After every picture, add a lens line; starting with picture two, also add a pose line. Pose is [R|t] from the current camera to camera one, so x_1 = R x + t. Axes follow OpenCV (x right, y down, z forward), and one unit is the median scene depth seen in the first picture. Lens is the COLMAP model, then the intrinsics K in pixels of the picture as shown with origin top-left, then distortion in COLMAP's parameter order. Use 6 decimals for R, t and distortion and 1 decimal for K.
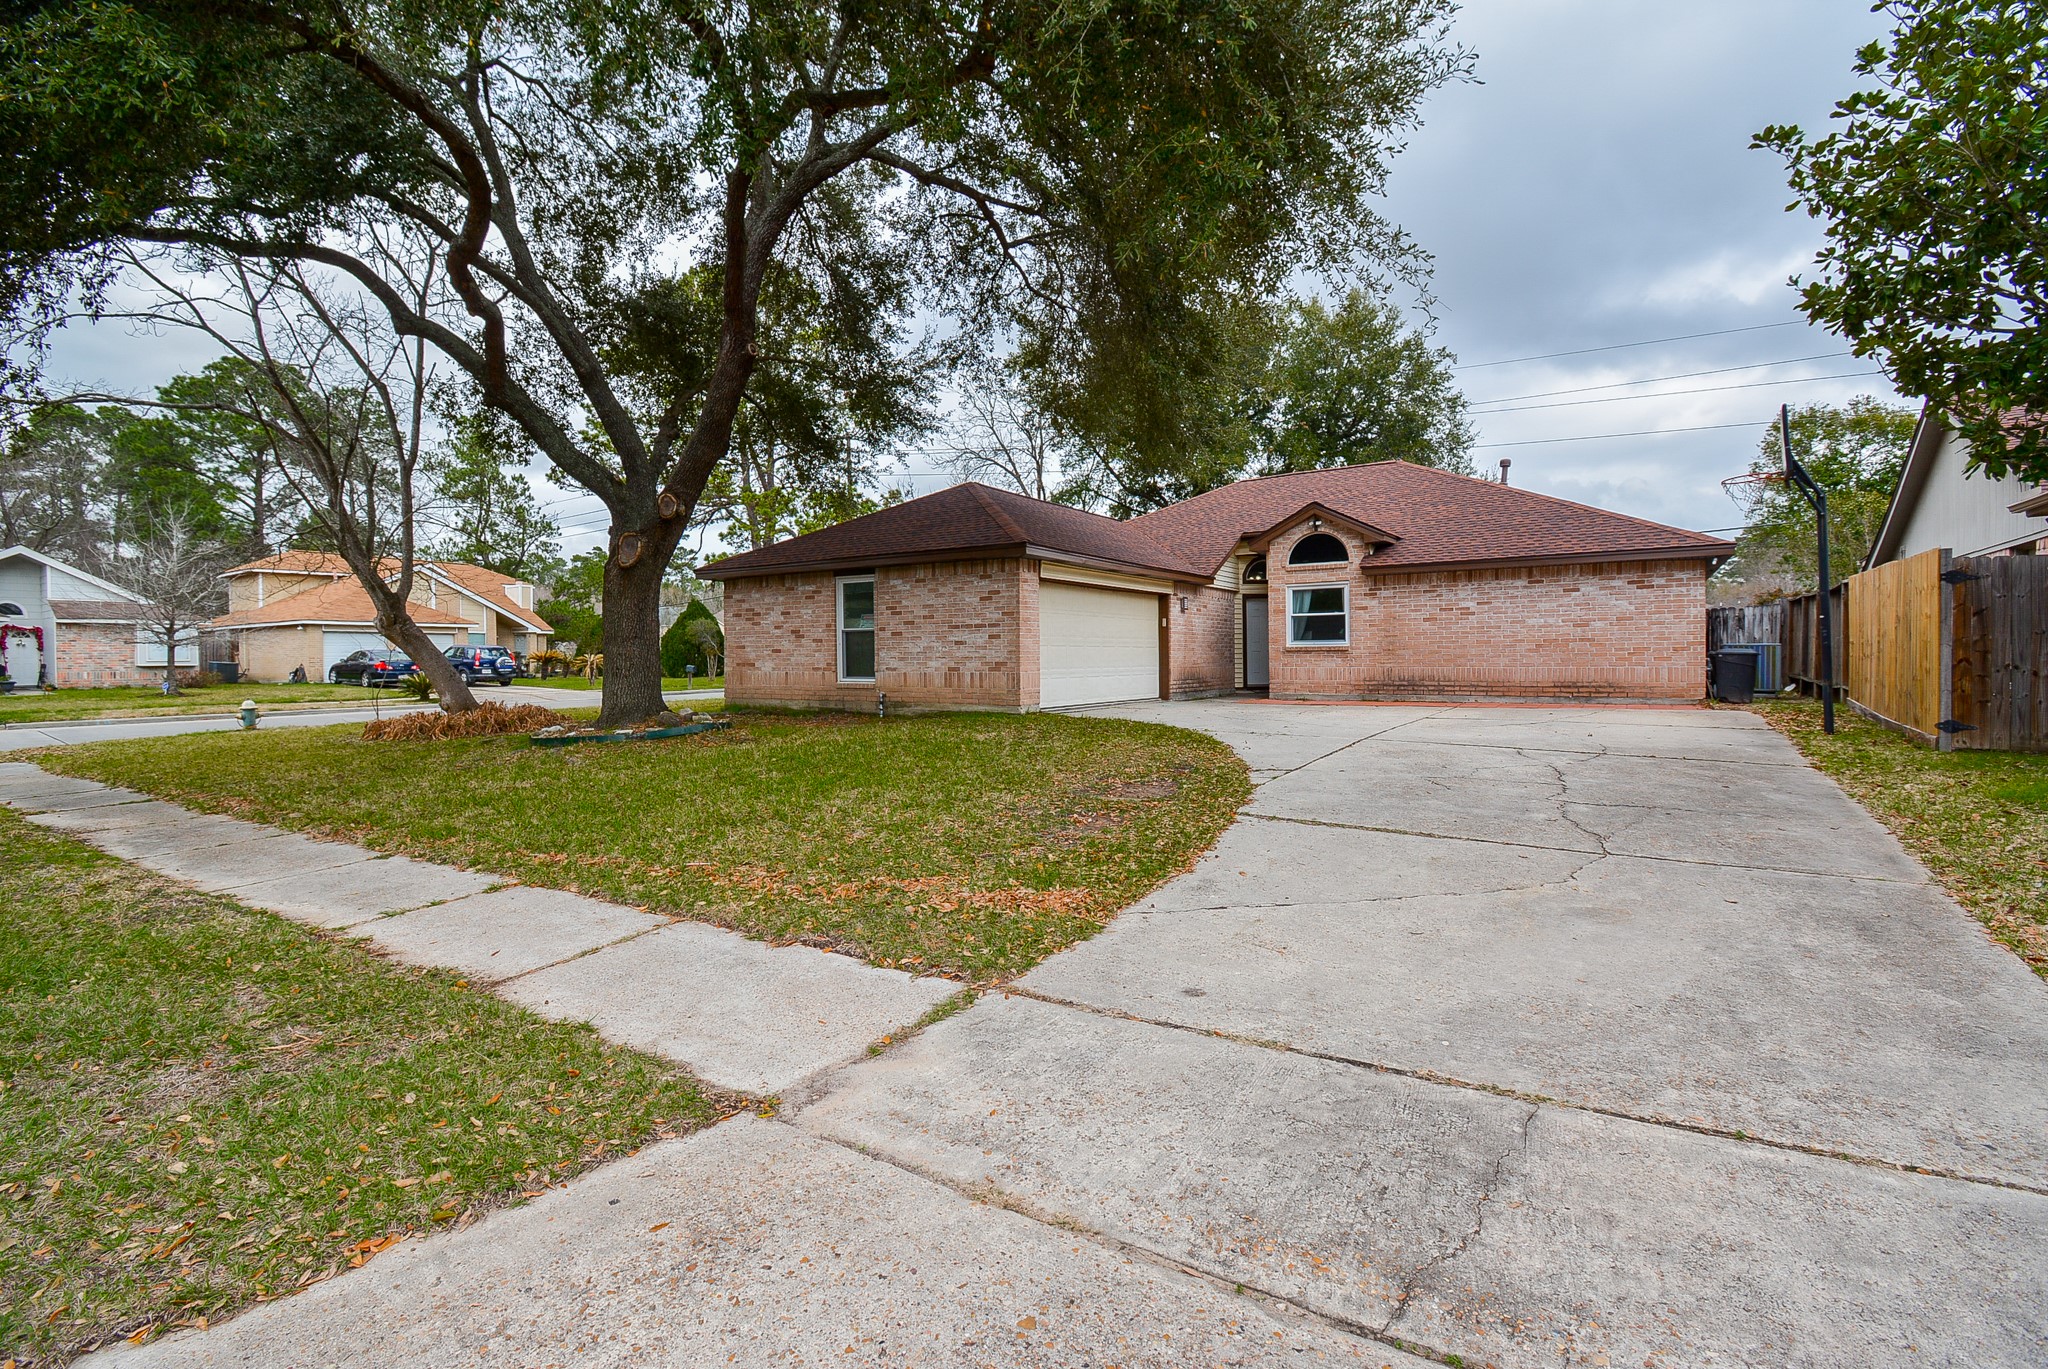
lens RADIAL K [[931.0, 0, 1008.2], [0, 931.0, 669.5], [0, 0, 1]] dist [0.018042, -0.020593]
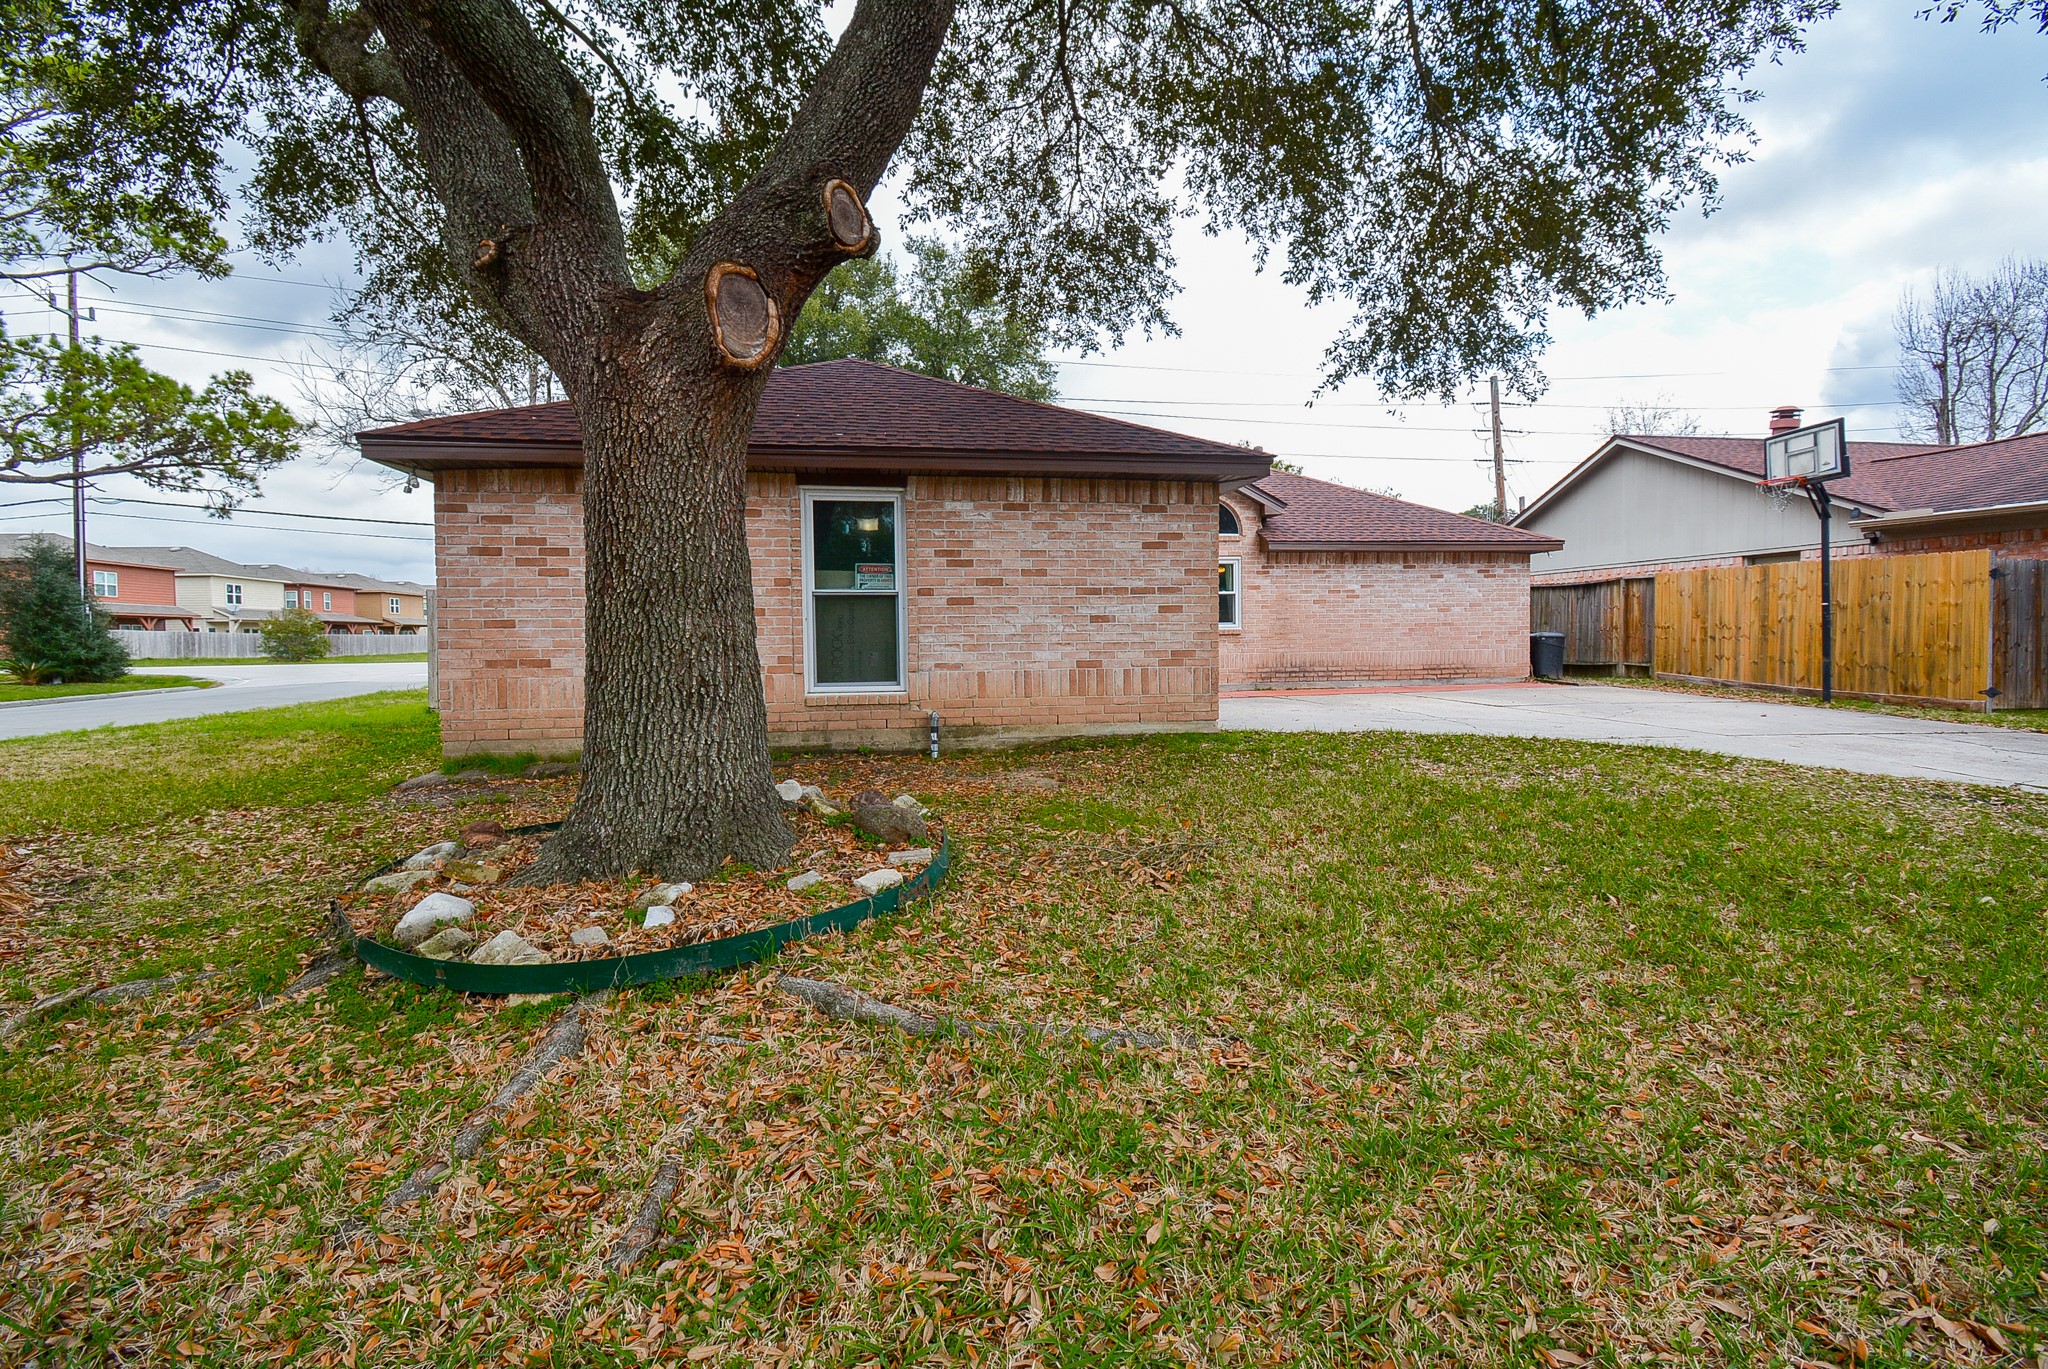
lens RADIAL K [[912.2, 0, 997.1], [0, 912.2, 673.9], [0, 0, 1]] dist [0.028388, -0.019275]
pose [[0.742719, -0.026588, 0.669076, -0.412391], [0.012505, 0.999588, 0.025840, -0.008219], [-0.669487, -0.010825, 0.742745, 0.524162]]
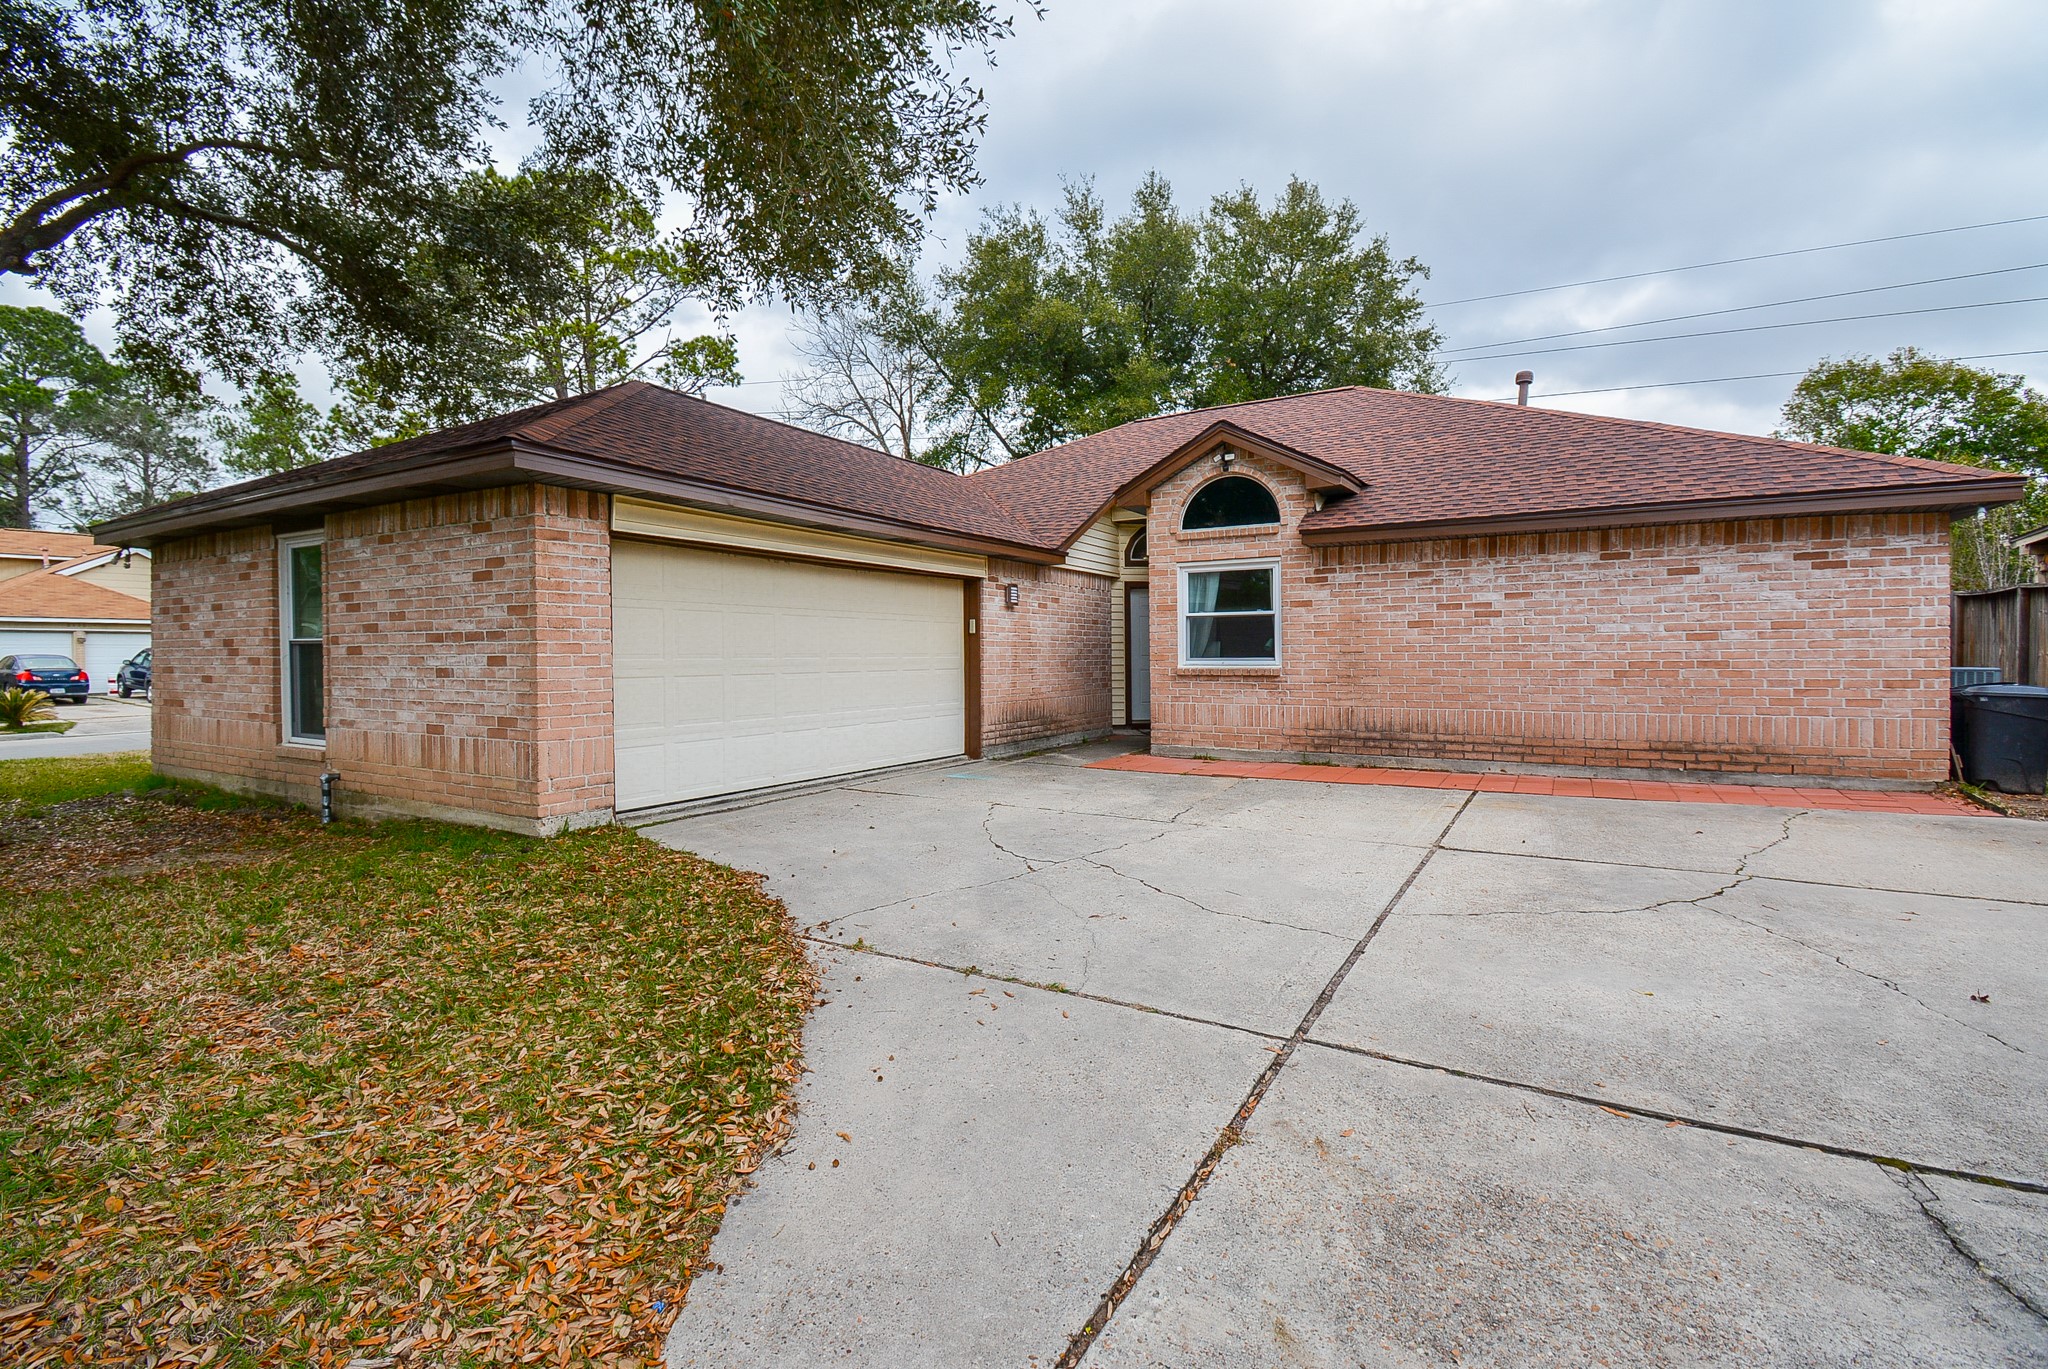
lens RADIAL K [[931.0, 0, 1008.2], [0, 931.0, 669.5], [0, 0, 1]] dist [0.018042, -0.020593]
pose [[0.998652, 0.001251, 0.051899, 0.172116], [-0.001427, 0.999993, 0.003341, -0.027317], [-0.051894, -0.003411, 0.998647, 0.445172]]
